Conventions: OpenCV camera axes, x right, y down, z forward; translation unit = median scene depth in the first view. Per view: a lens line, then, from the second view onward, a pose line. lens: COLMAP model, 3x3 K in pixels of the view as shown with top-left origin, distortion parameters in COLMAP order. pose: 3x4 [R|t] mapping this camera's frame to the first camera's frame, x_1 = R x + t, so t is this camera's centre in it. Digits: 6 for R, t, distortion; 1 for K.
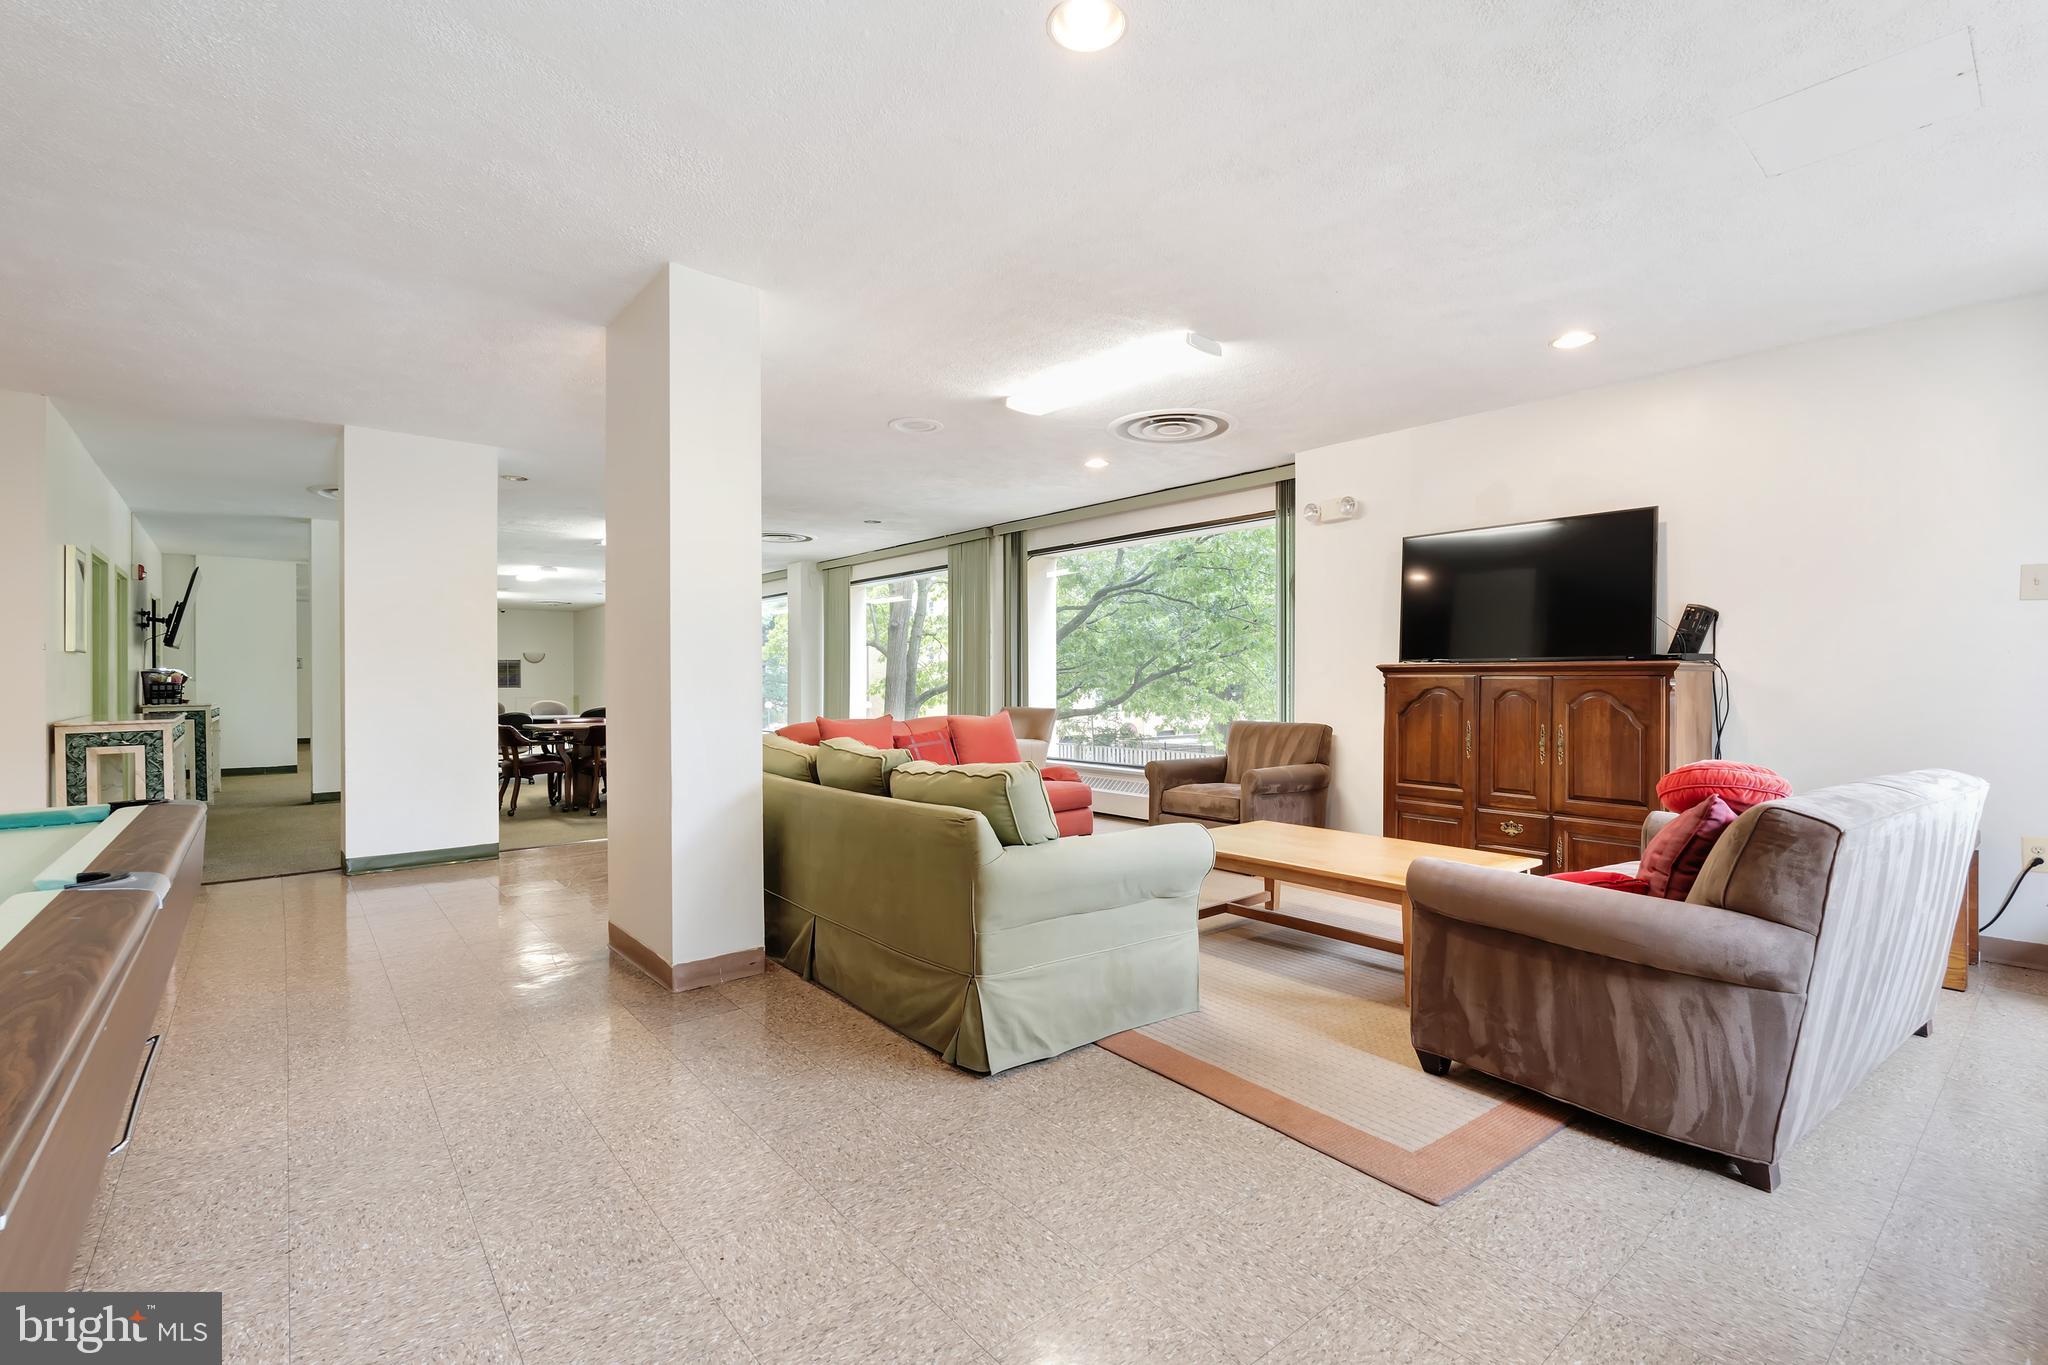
lens RADIAL K [[955.3, 0, 1033.7], [0, 955.3, 681.4], [0, 0, 1]] dist [0.000547, 0.000119]
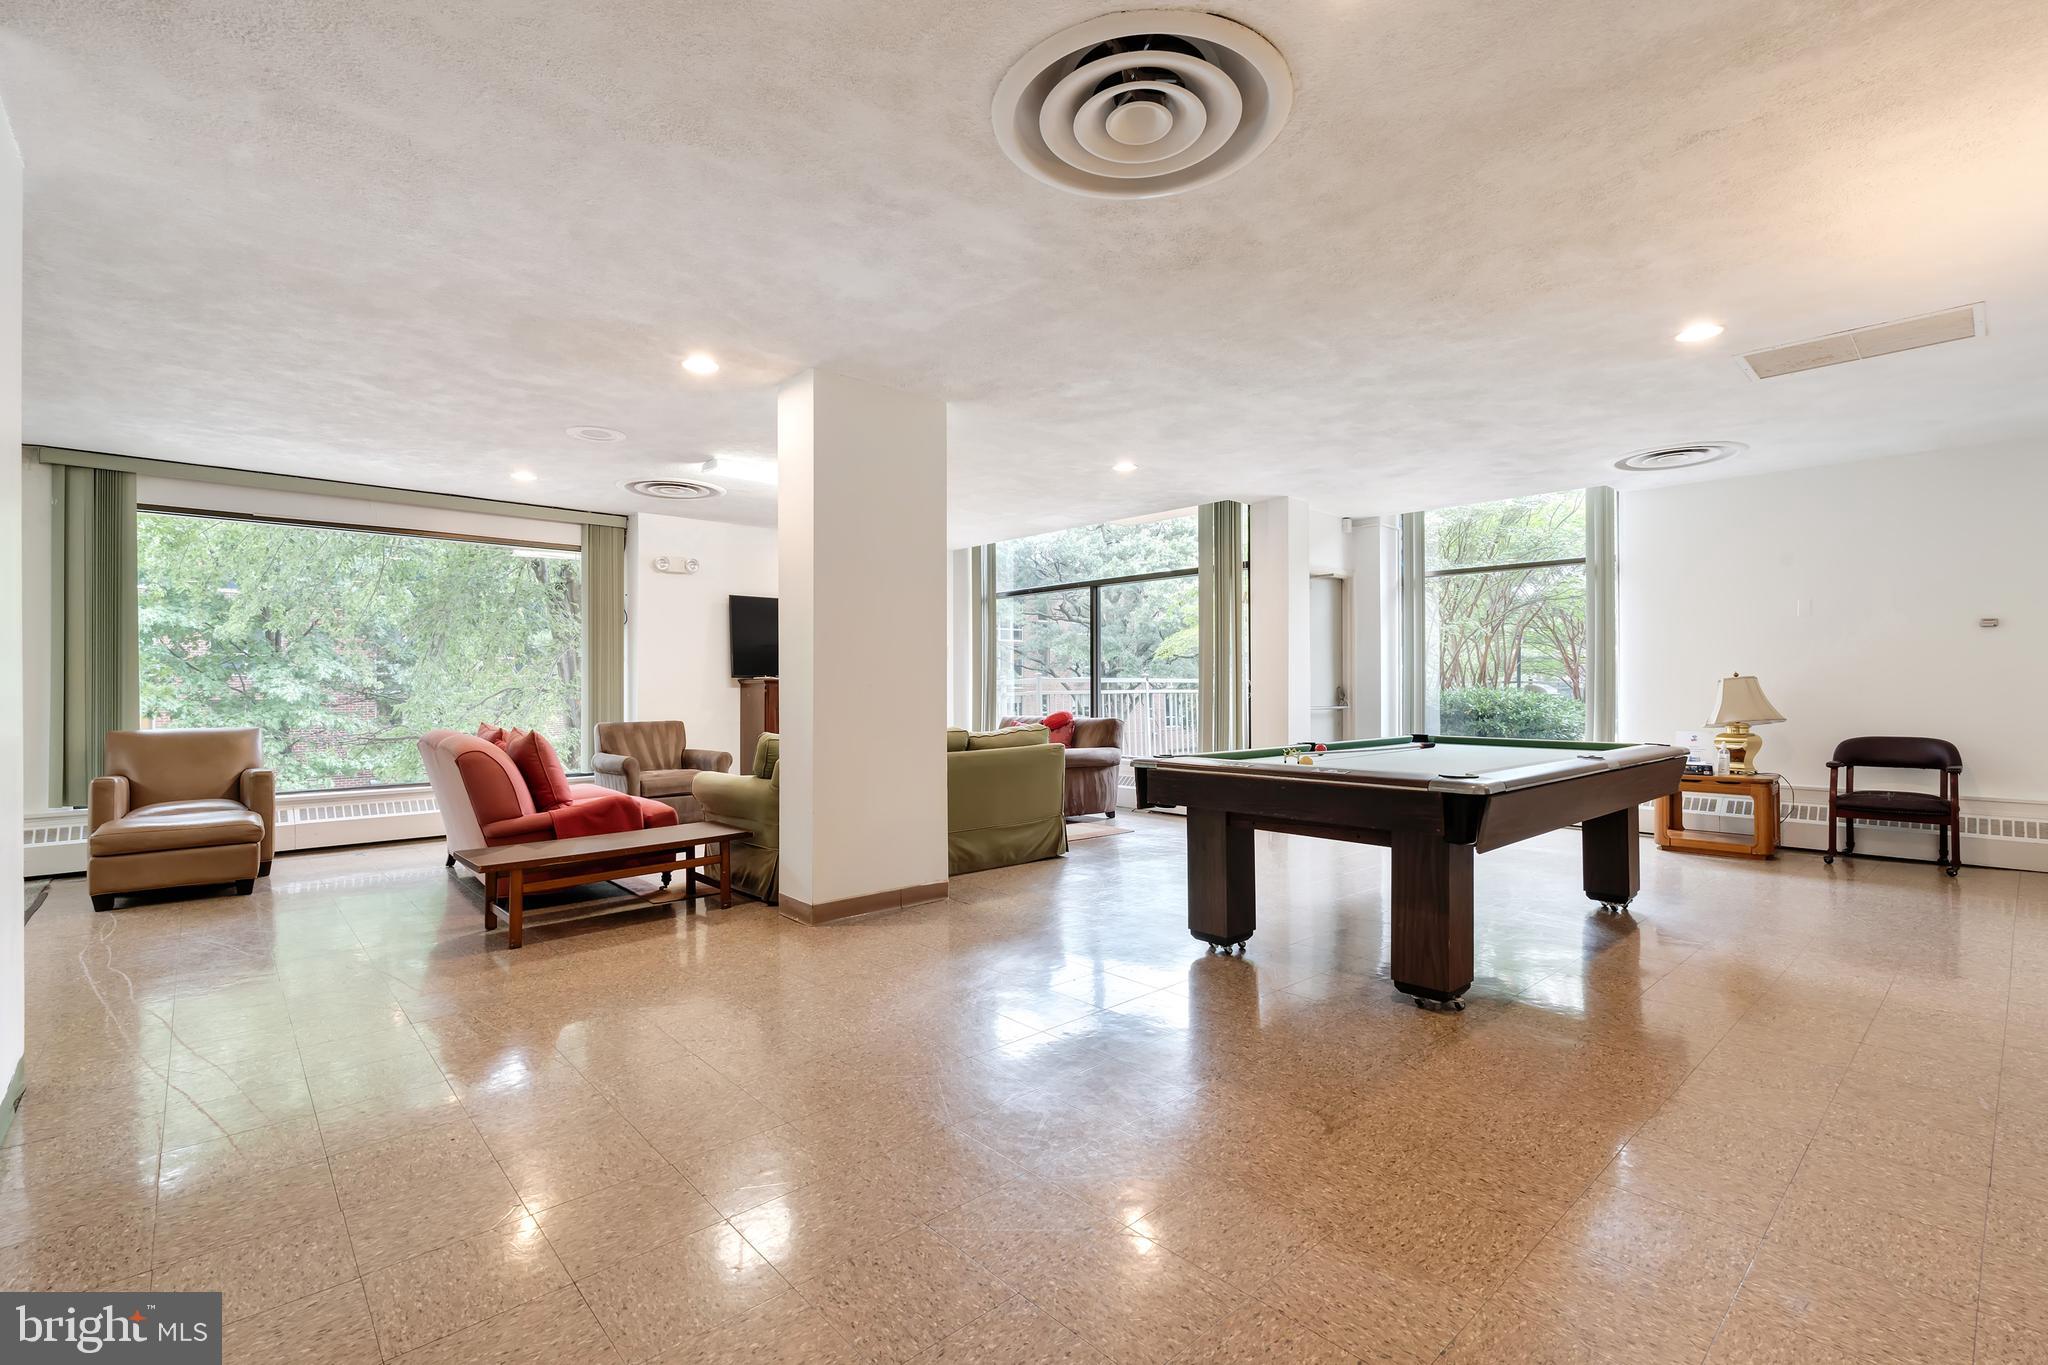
lens RADIAL K [[955.3, 0, 1032.8], [0, 955.3, 685.1], [0, 0, 1]] dist [0.000547, 0.000119]
pose [[-0.091558, 0.006767, 0.995777, -1.386932], [0.004252, 0.999970, -0.006405, 0.007365], [-0.995791, 0.003648, -0.091584, 0.753283]]
